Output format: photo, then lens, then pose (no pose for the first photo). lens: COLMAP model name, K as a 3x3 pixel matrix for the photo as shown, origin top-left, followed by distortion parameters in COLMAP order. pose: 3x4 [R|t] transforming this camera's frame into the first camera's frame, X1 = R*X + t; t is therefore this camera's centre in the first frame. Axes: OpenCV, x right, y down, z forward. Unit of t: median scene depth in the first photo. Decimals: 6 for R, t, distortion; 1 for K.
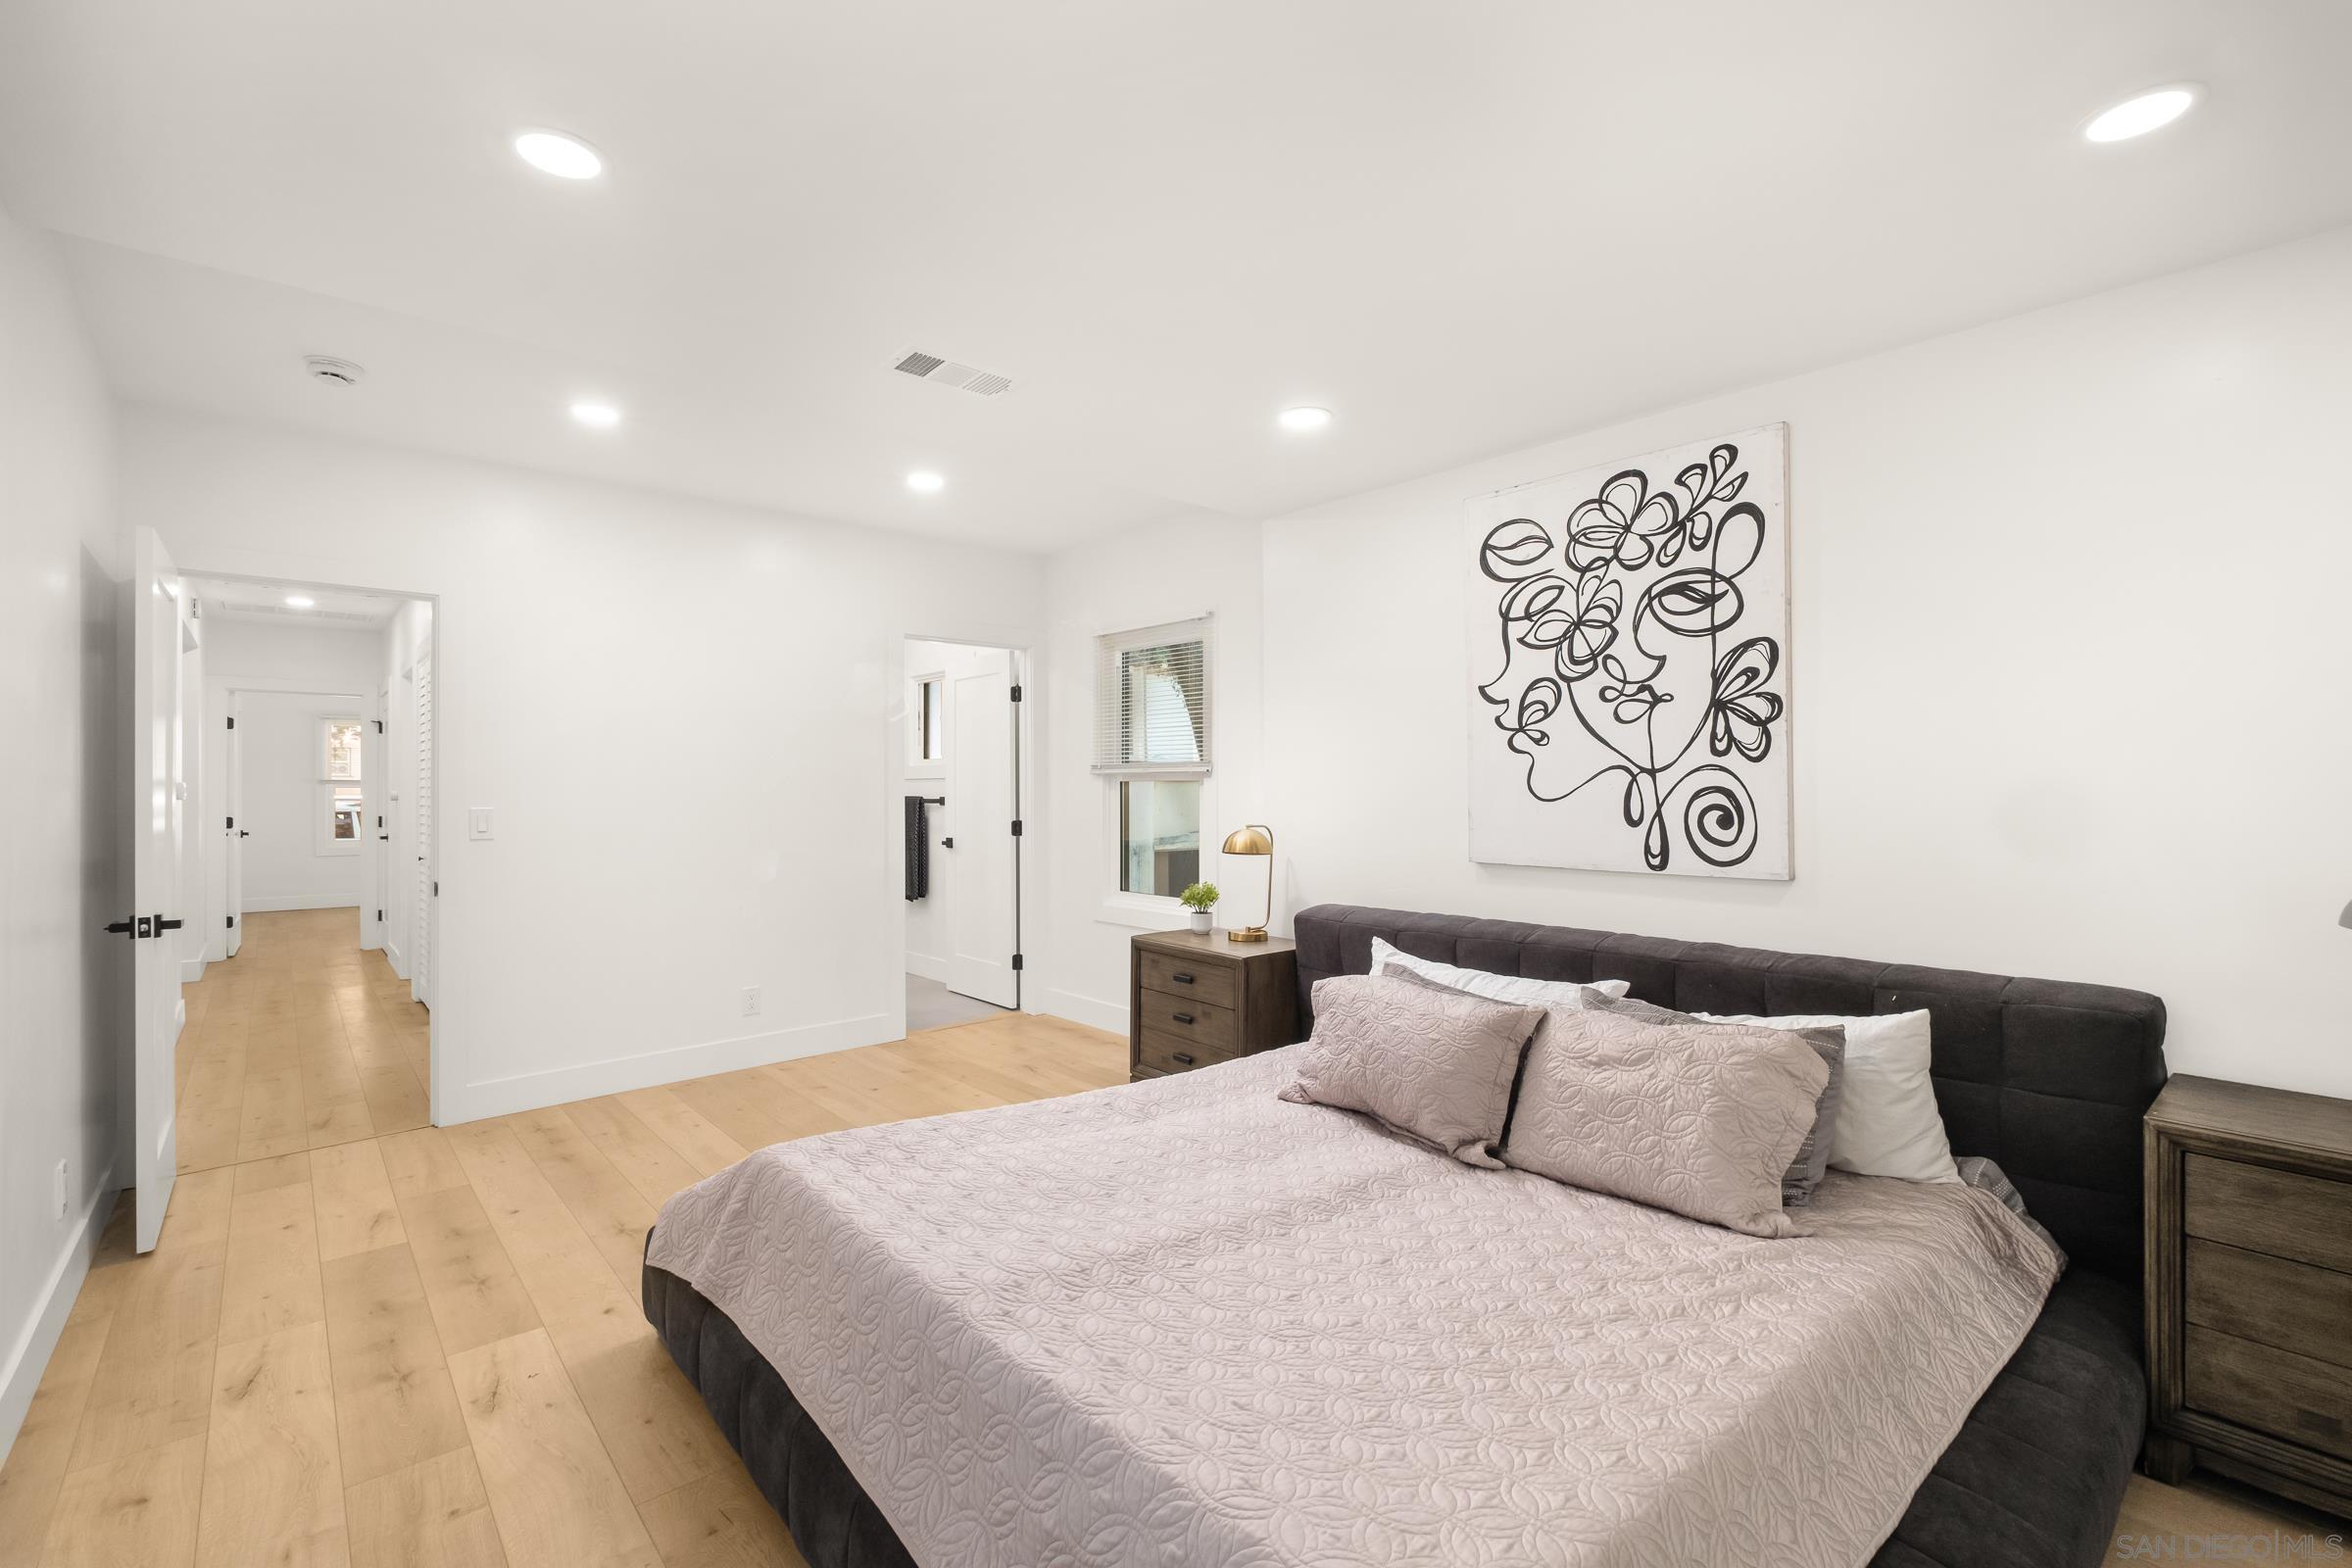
lens RADIAL K [[1023.2, 0, 1162.4], [0, 1023.2, 781.0], [0, 0, 1]] dist [-0.005411, 0.000095]
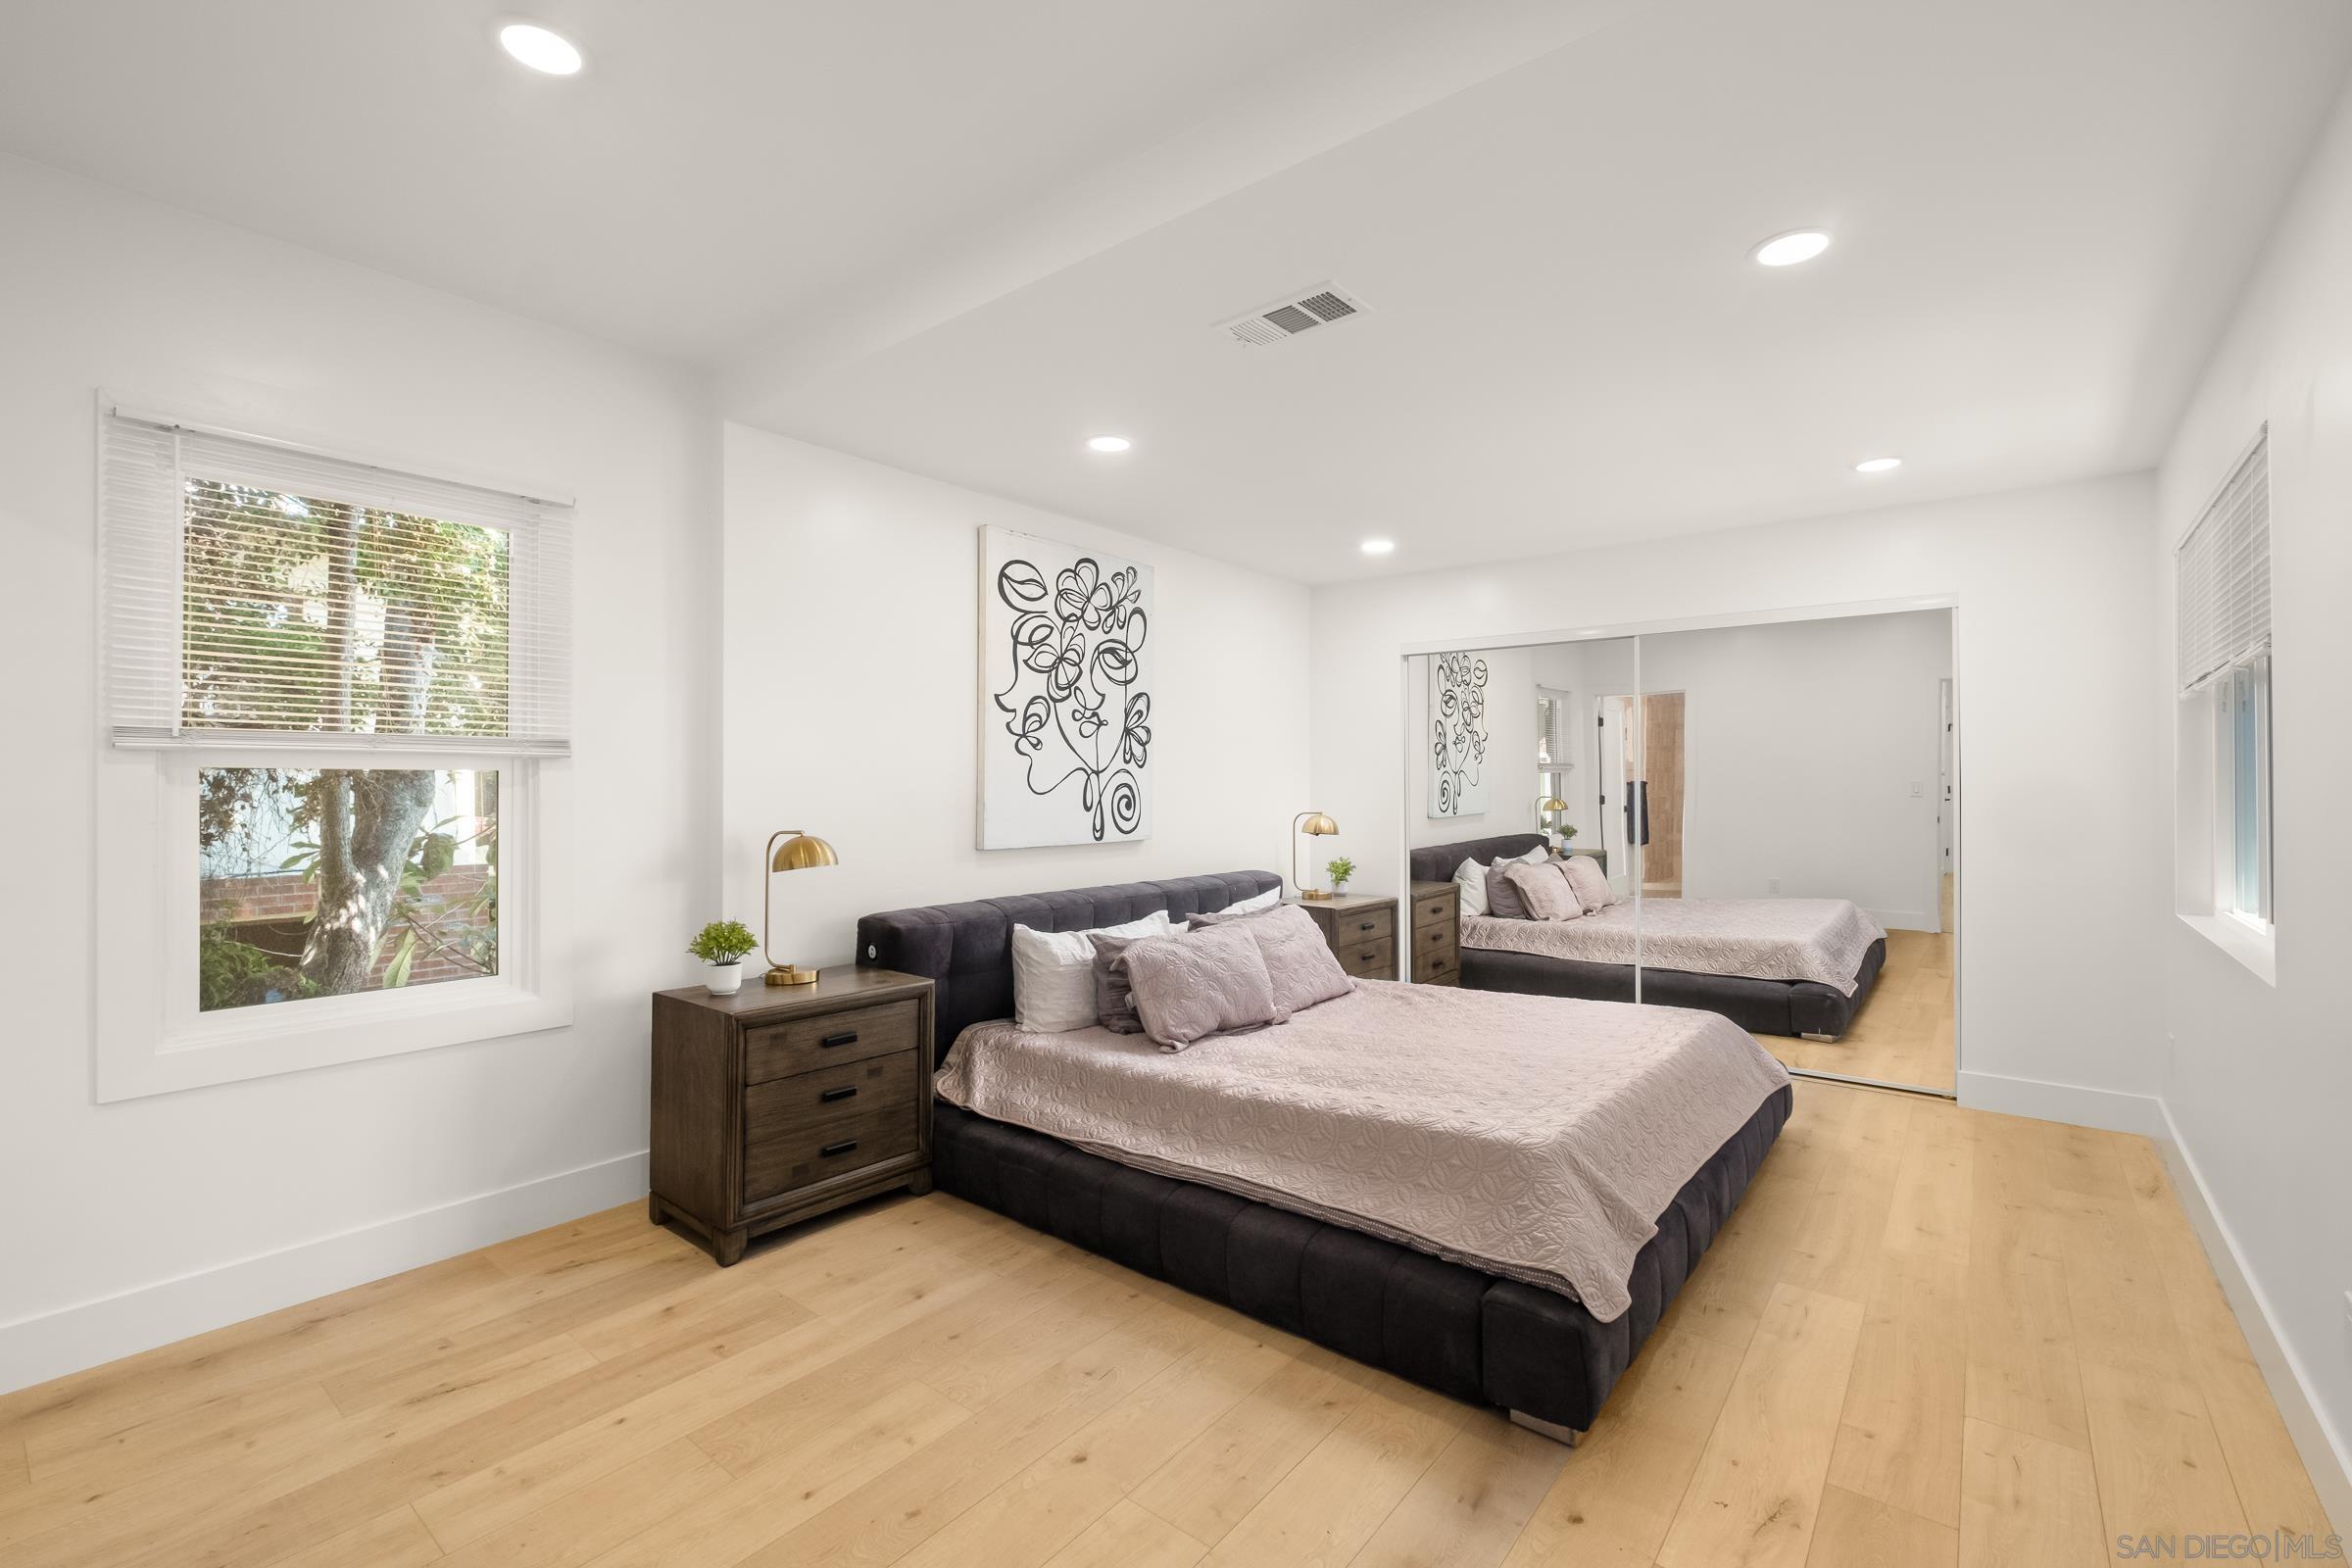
lens RADIAL K [[1023.2, 0, 1193.6], [0, 1023.2, 783.7], [0, 0, 1]] dist [-0.005411, 0.000095]
pose [[-0.188291, 0.002304, 0.982111, -0.970934], [-0.006276, 0.999974, -0.003549, 0.010852], [-0.982093, -0.006832, -0.188271, 1.140872]]
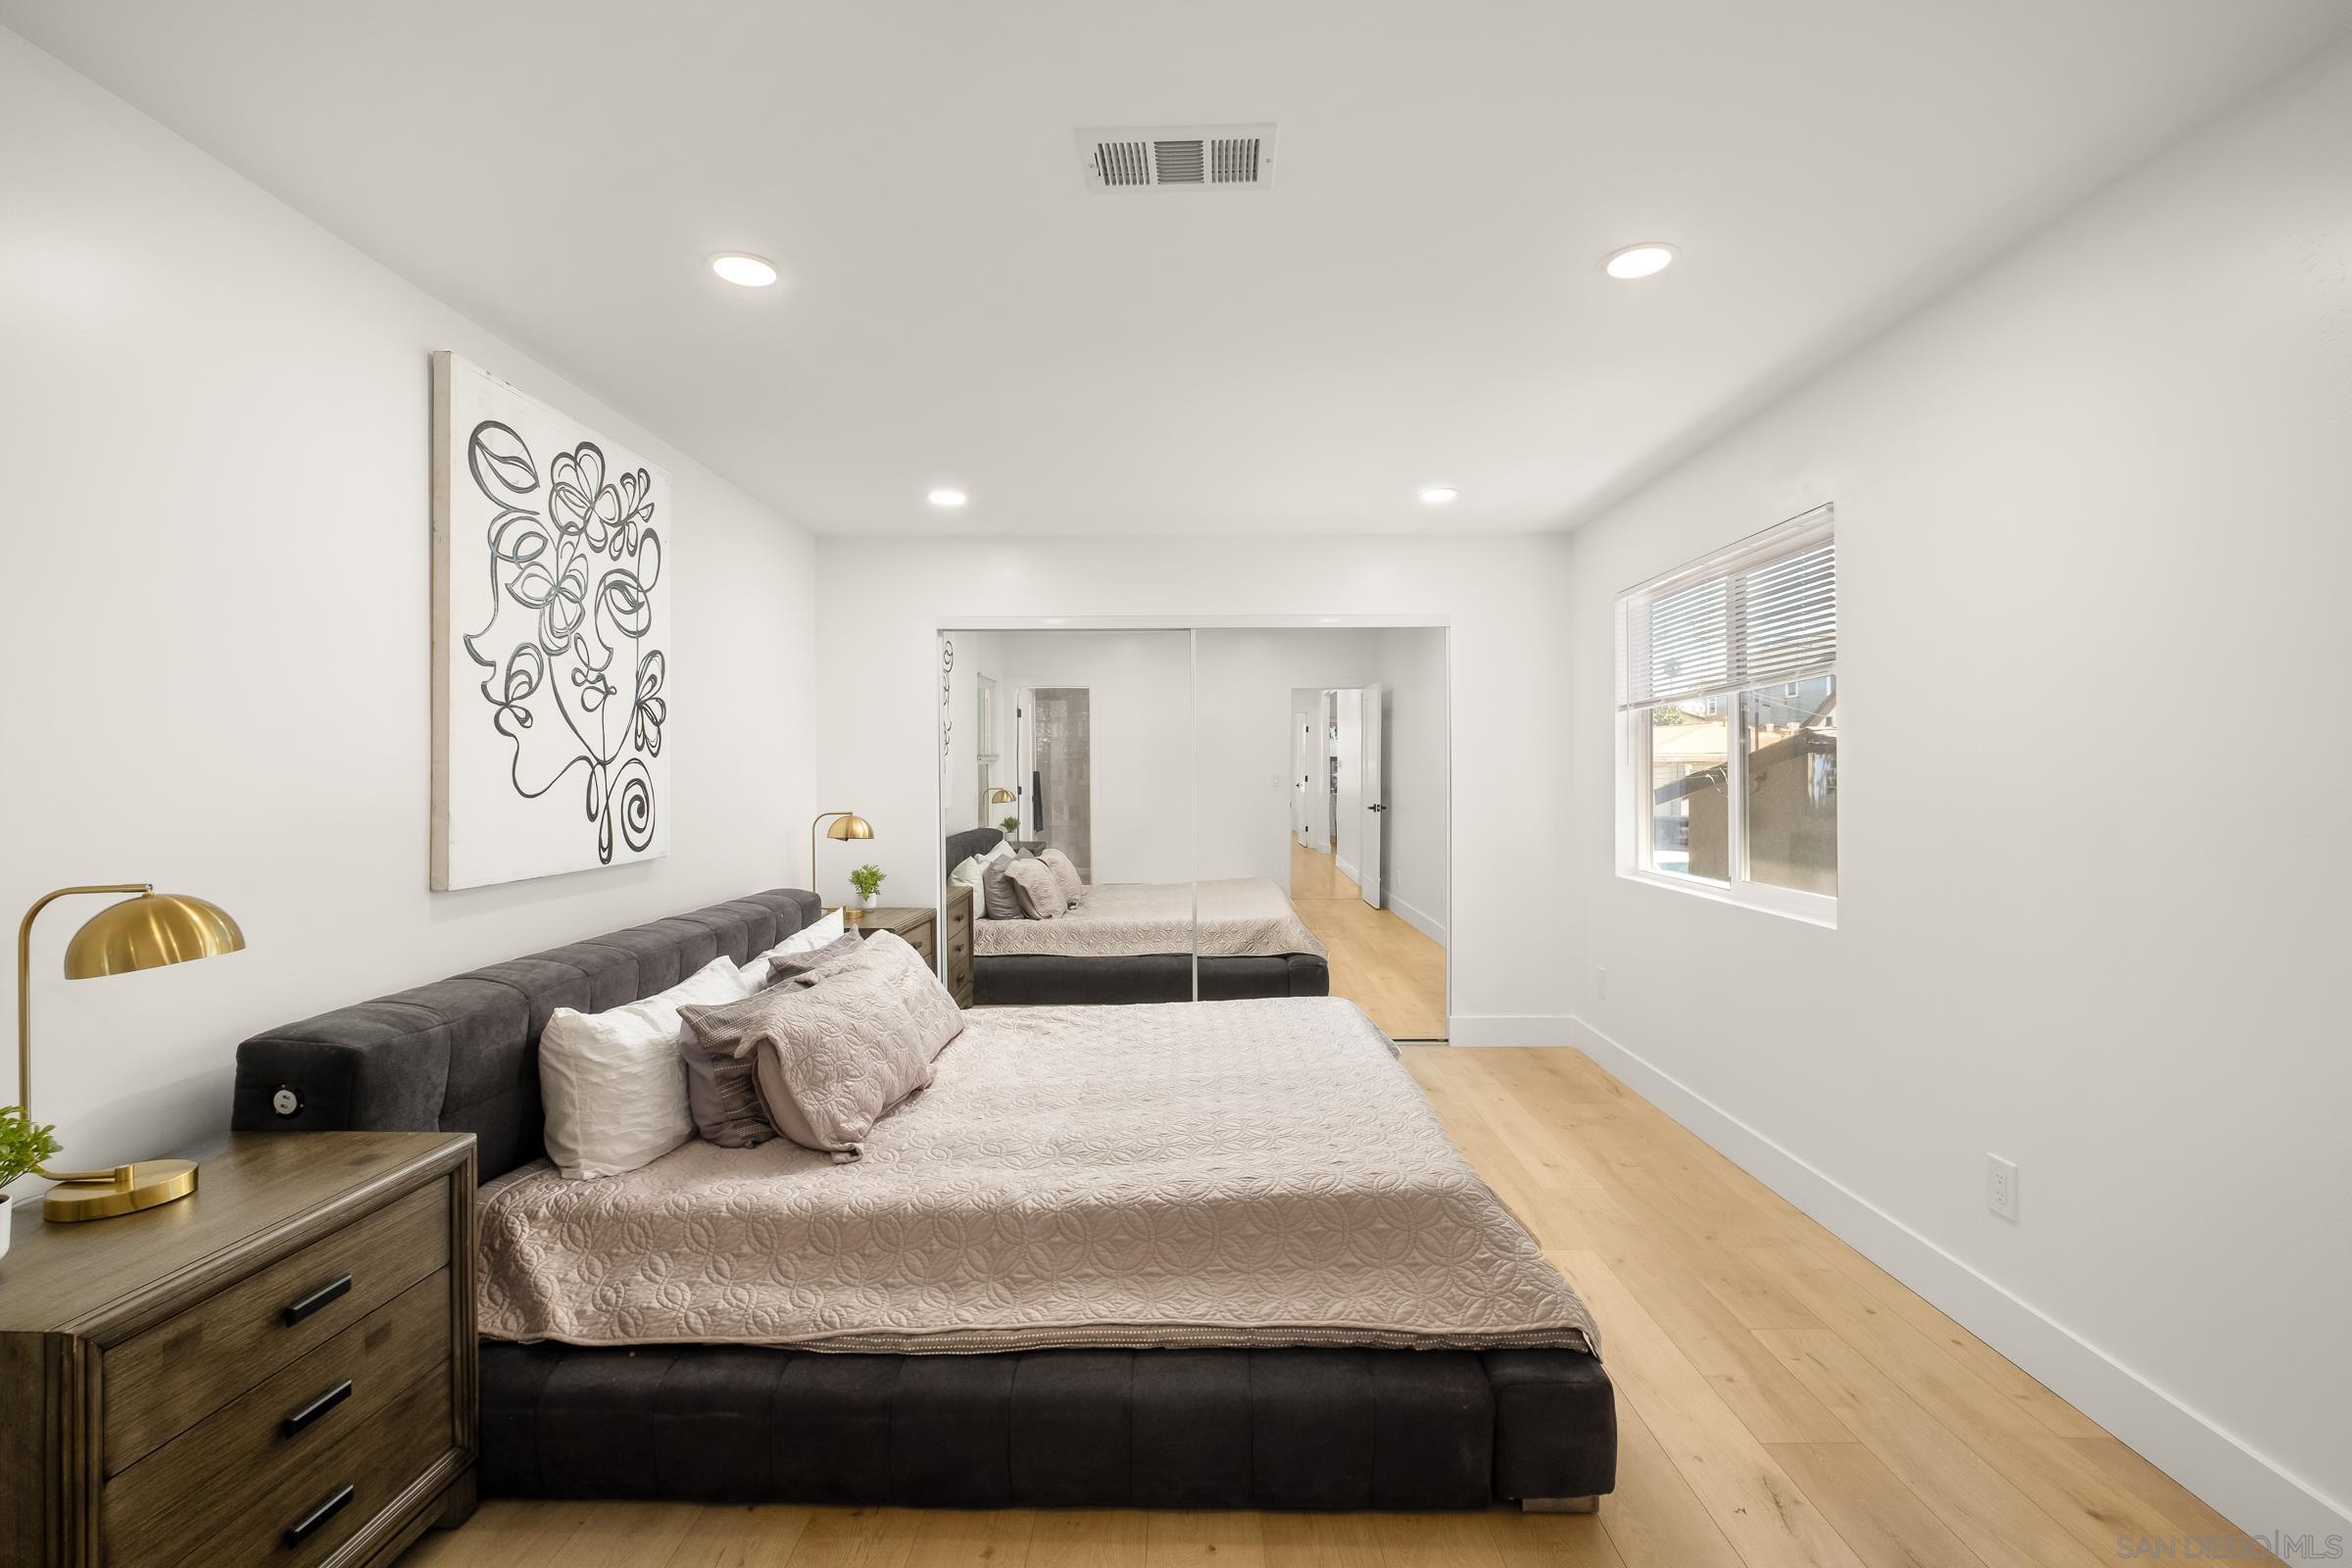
lens RADIAL K [[1023.2, 0, 1187.9], [0, 1023.2, 784.0], [0, 0, 1]] dist [-0.005411, 0.000095]
pose [[-0.753469, -0.002499, 0.657478, -0.588481], [0.000040, 0.999993, 0.003846, 0.006654], [-0.657483, 0.002925, -0.753464, 1.372510]]
